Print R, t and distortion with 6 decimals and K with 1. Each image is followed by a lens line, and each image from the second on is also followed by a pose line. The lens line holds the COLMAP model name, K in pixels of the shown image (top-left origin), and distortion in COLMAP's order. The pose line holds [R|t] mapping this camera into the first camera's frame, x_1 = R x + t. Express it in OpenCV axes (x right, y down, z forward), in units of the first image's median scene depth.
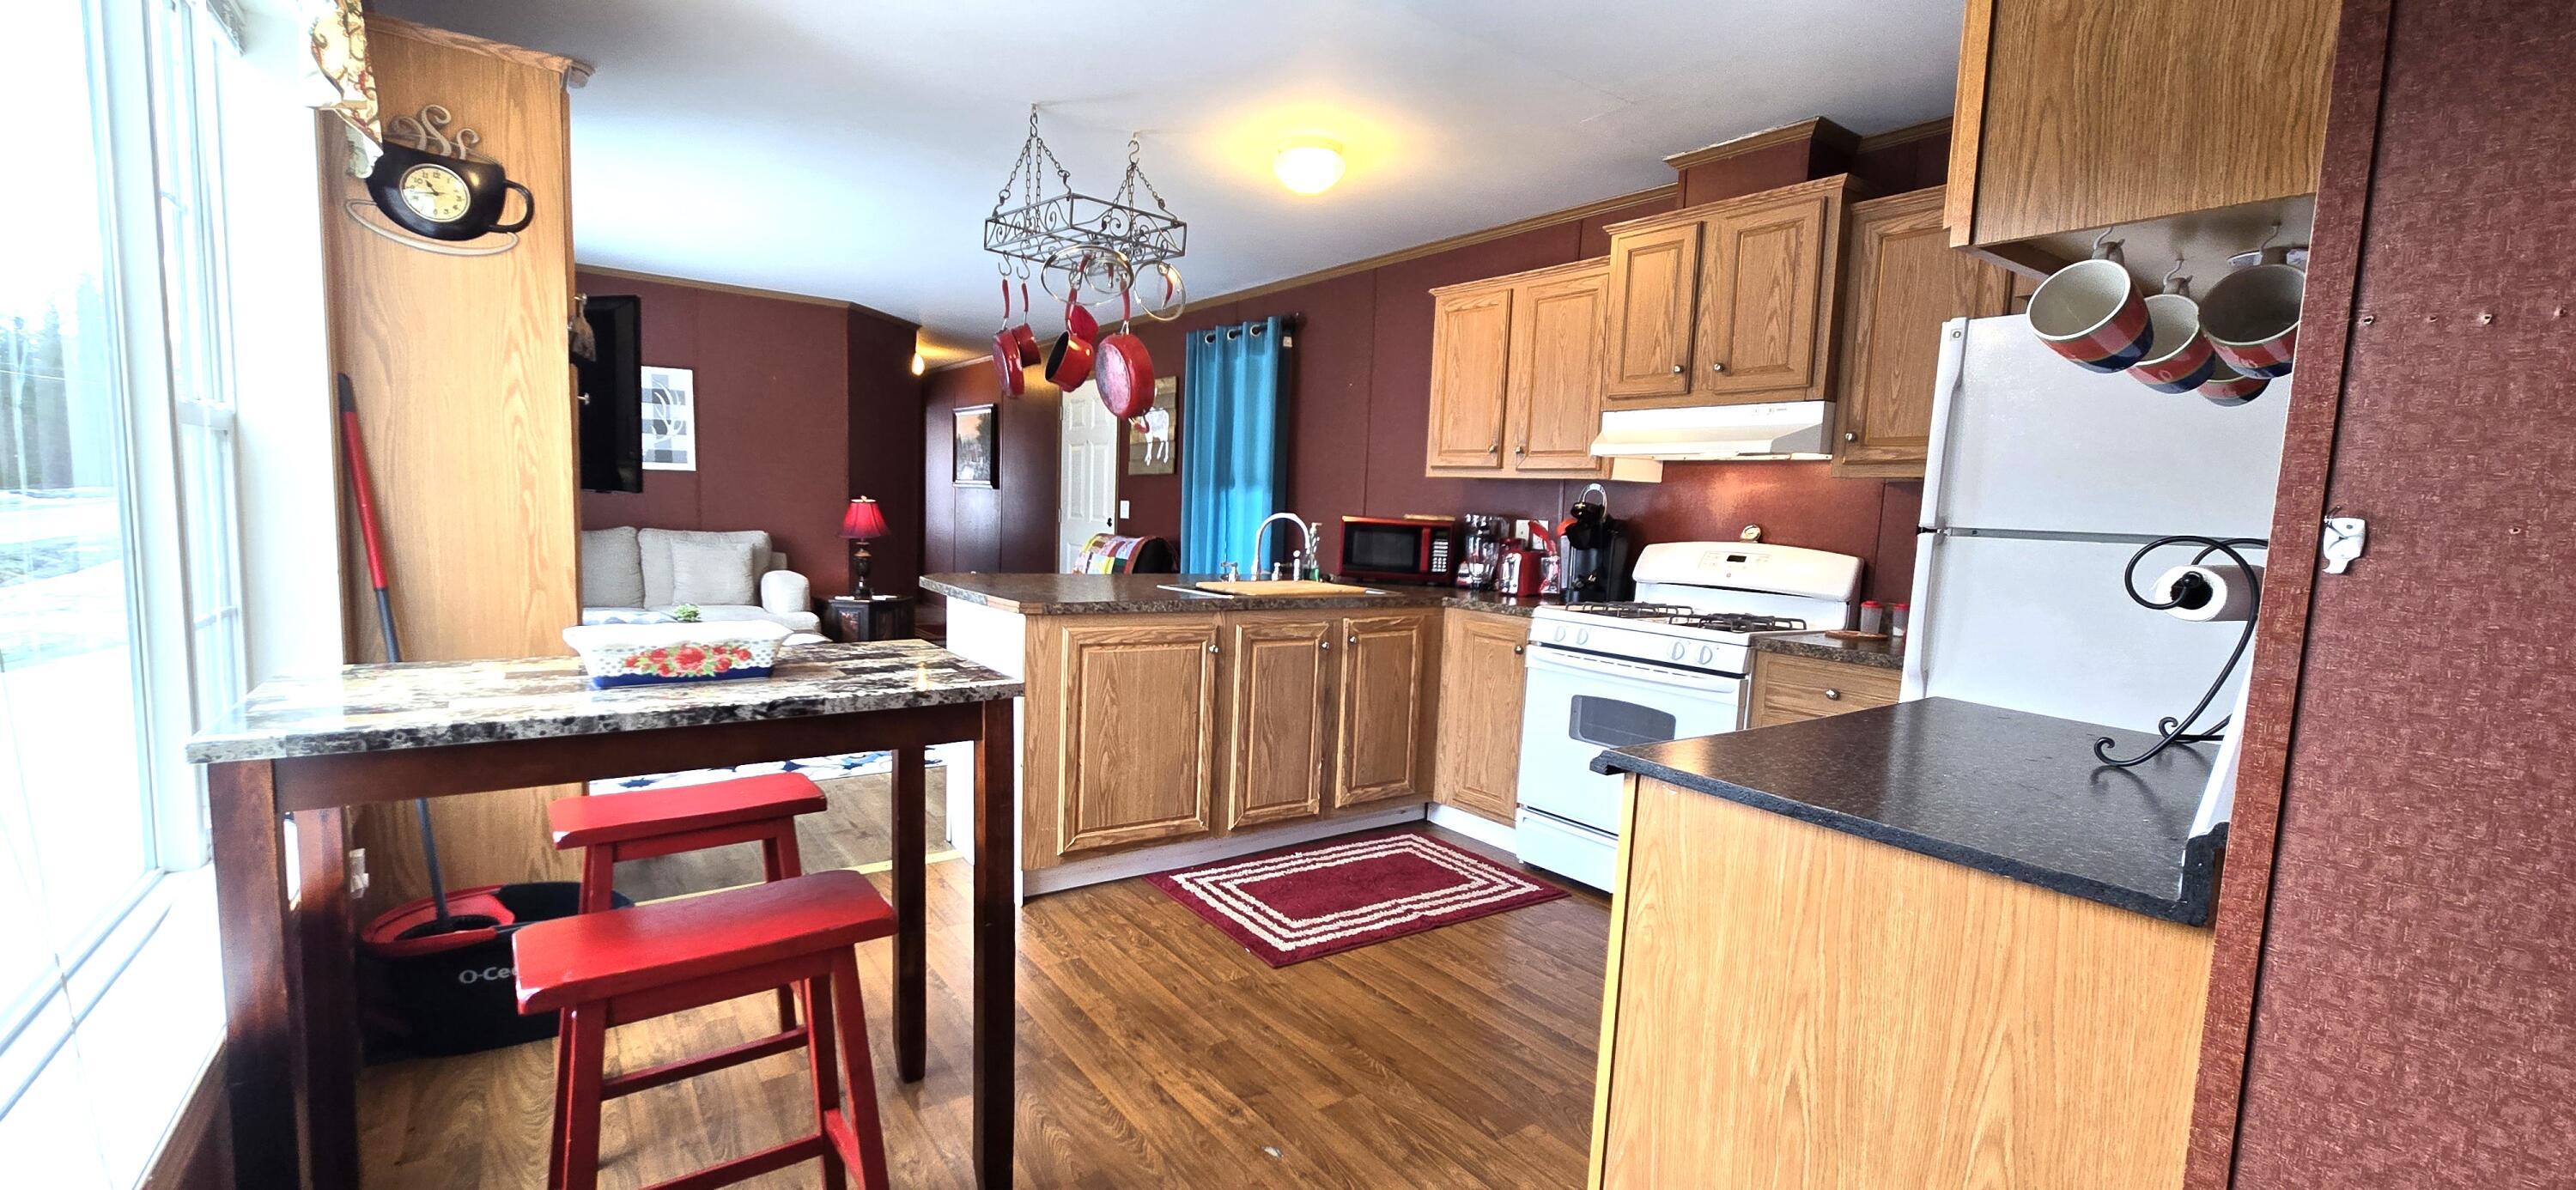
lens RADIAL K [[1051.4, 0, 1265.3], [0, 1051.4, 614.1], [0, 0, 1]] dist [0.001184, 0.003828]
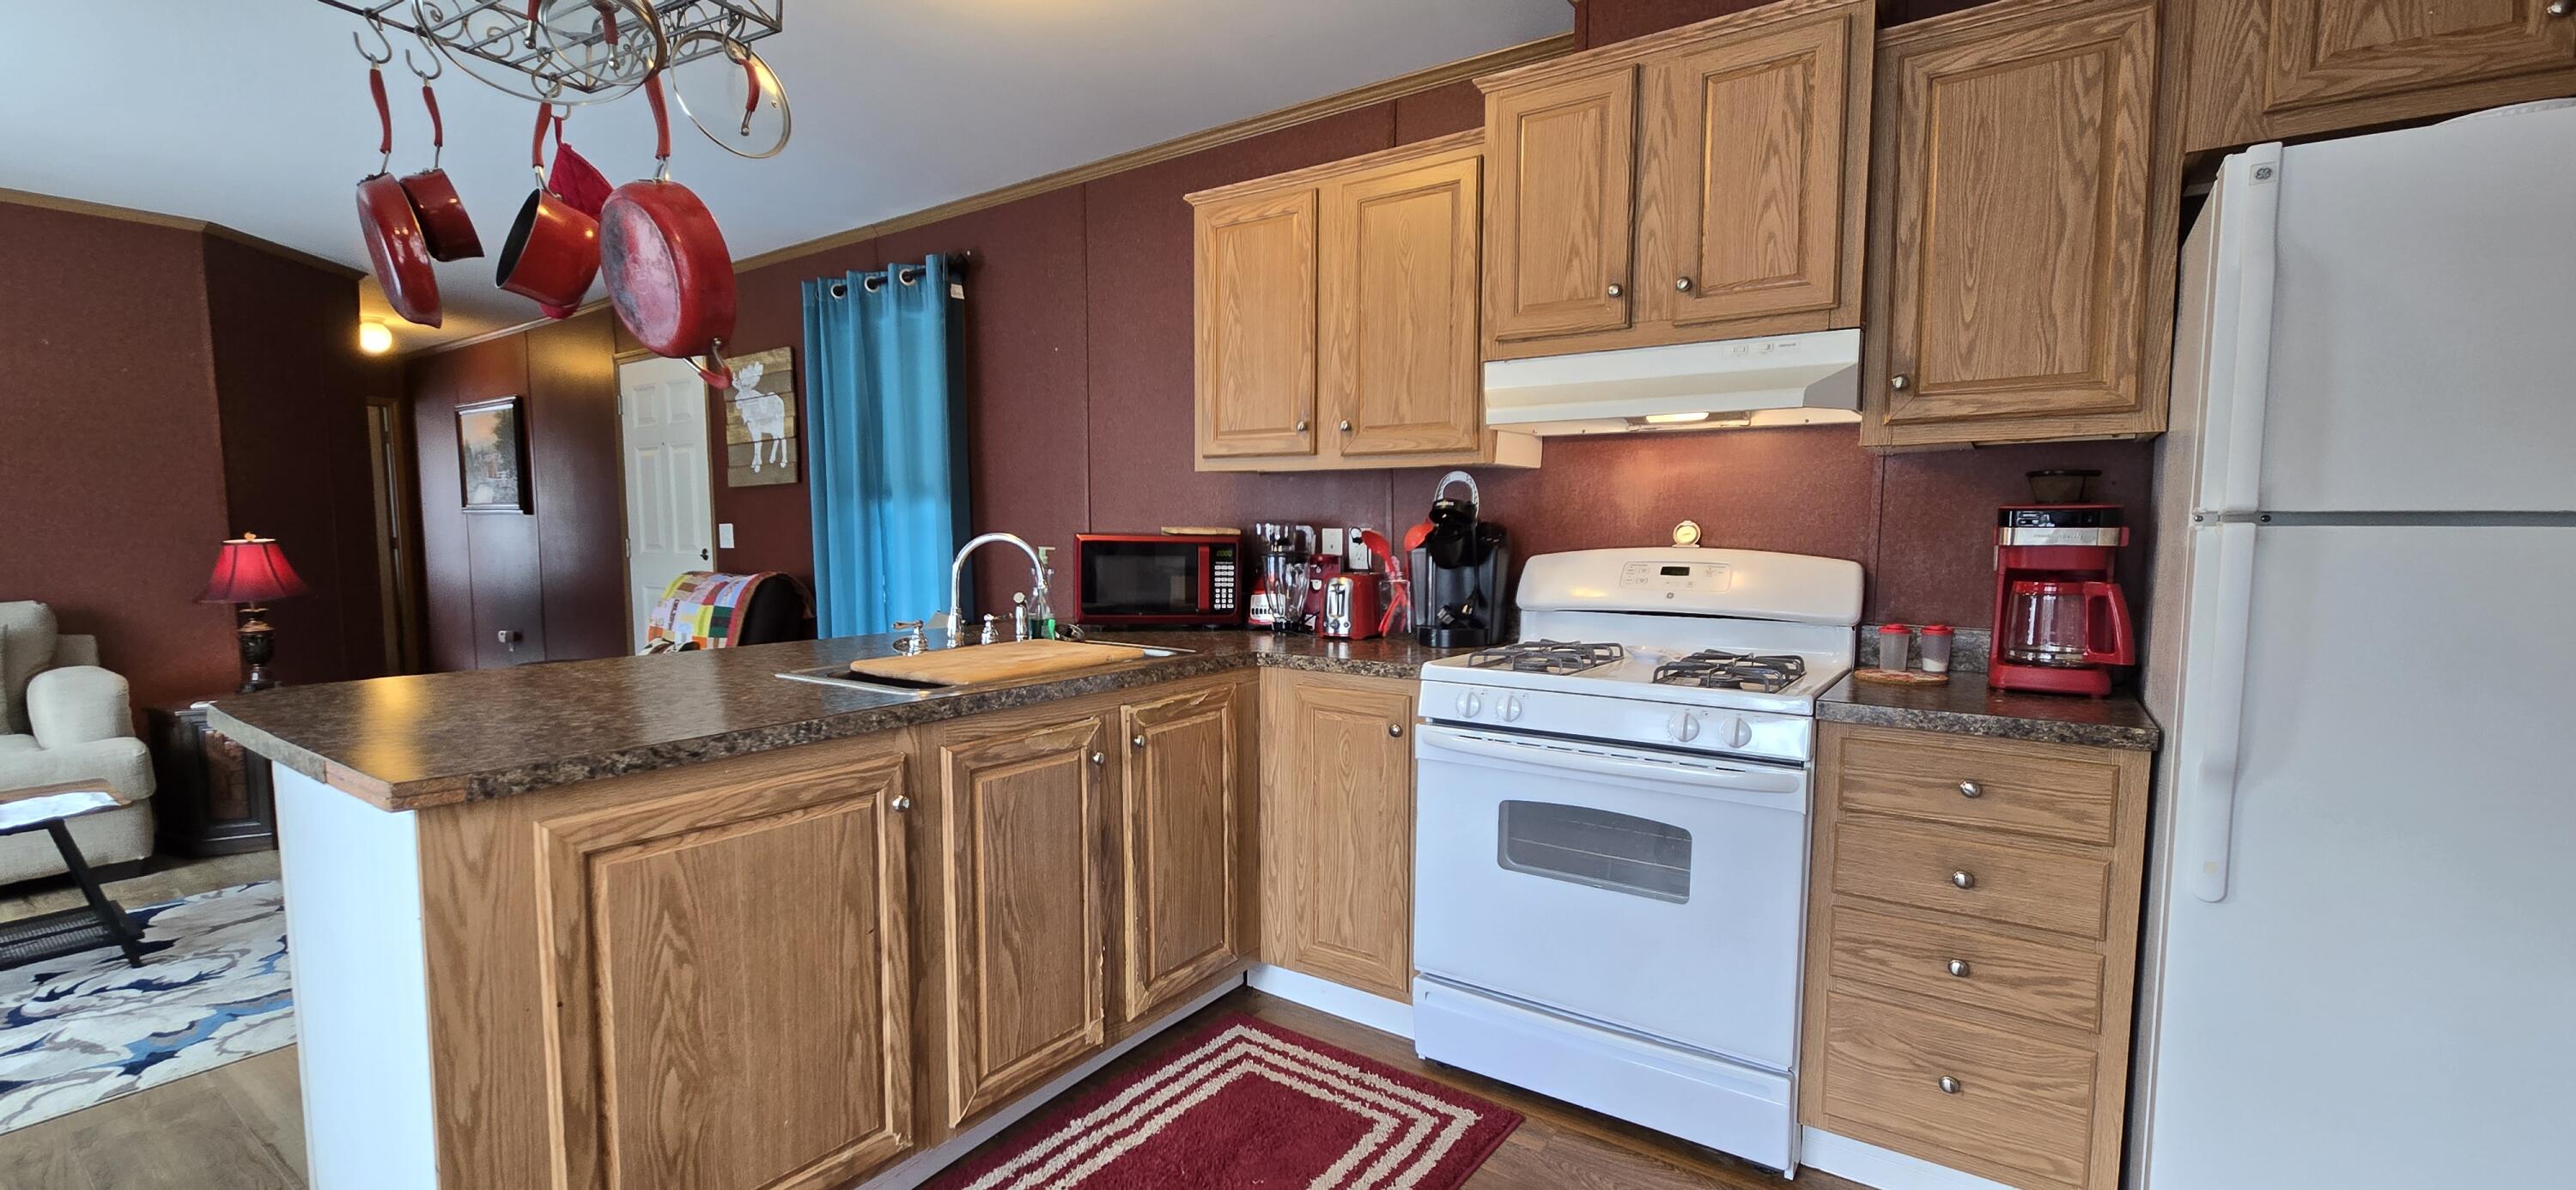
lens RADIAL K [[1051.4, 0, 1265.3], [0, 1051.4, 614.1], [0, 0, 1]] dist [0.001184, 0.003828]
pose [[0.946292, -0.067302, 0.316230, -0.031955], [0.070631, 0.997502, 0.000935, -0.041012], [-0.315503, 0.021451, 0.948682, 0.394753]]
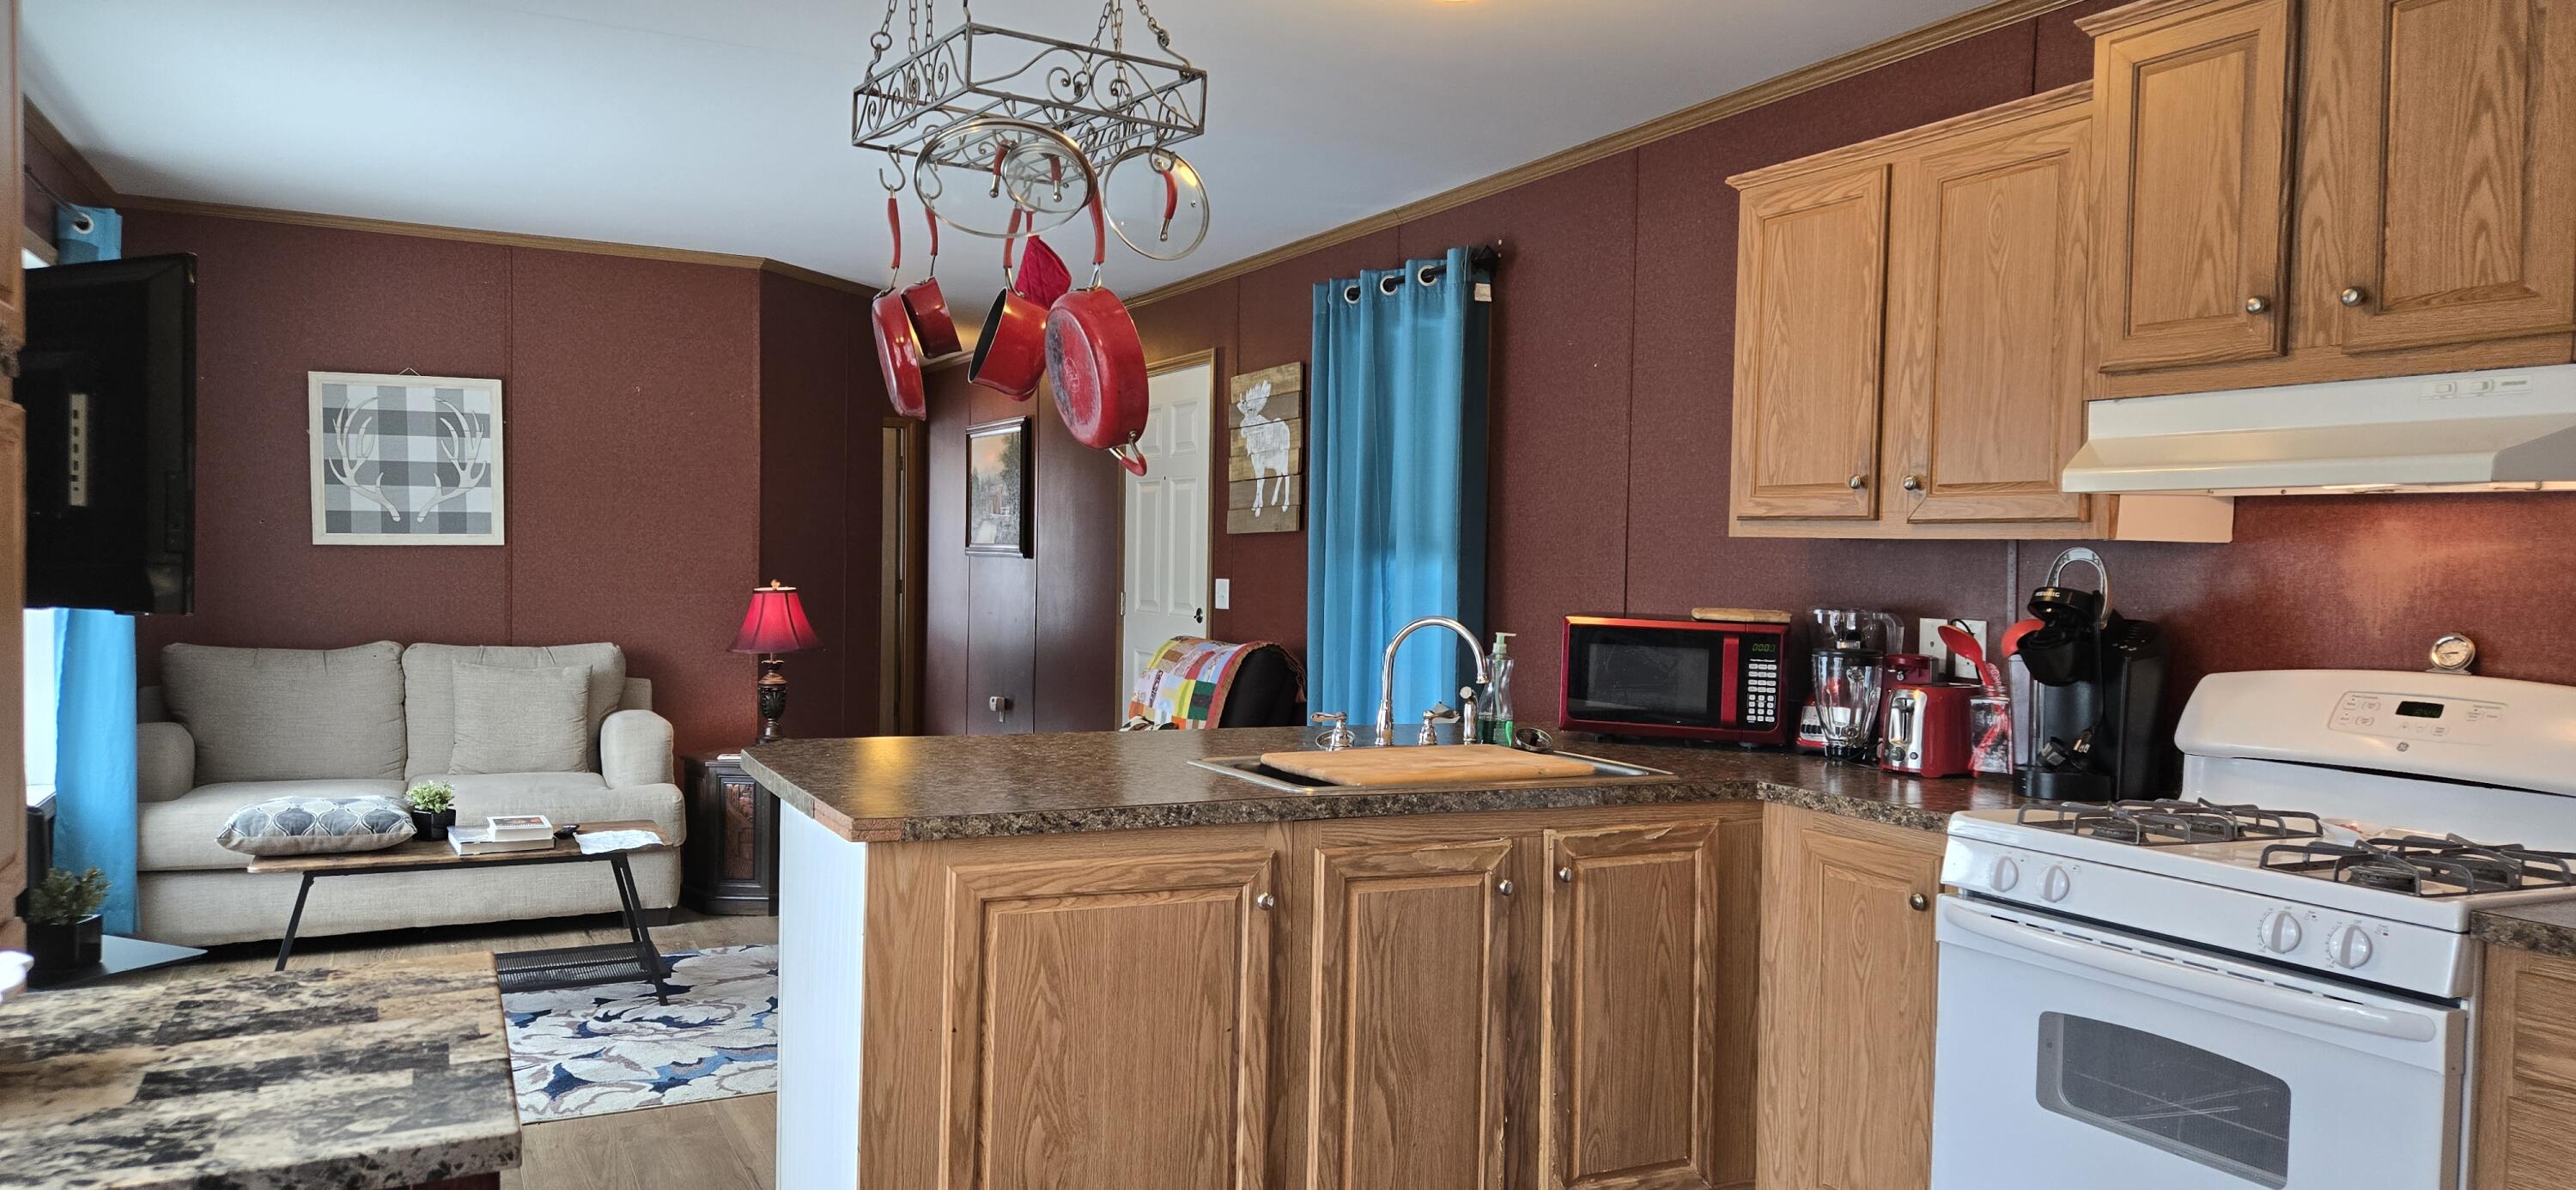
lens RADIAL K [[1712.7, 0, 1269.3], [0, 1712.7, 604.2], [0, 0, 1]] dist [0.090566, -0.076918]
pose [[0.987608, -0.015998, -0.156122, 0.071949], [0.003476, 0.996777, -0.080150, -0.036314], [0.156901, 0.078615, 0.984480, 0.162396]]
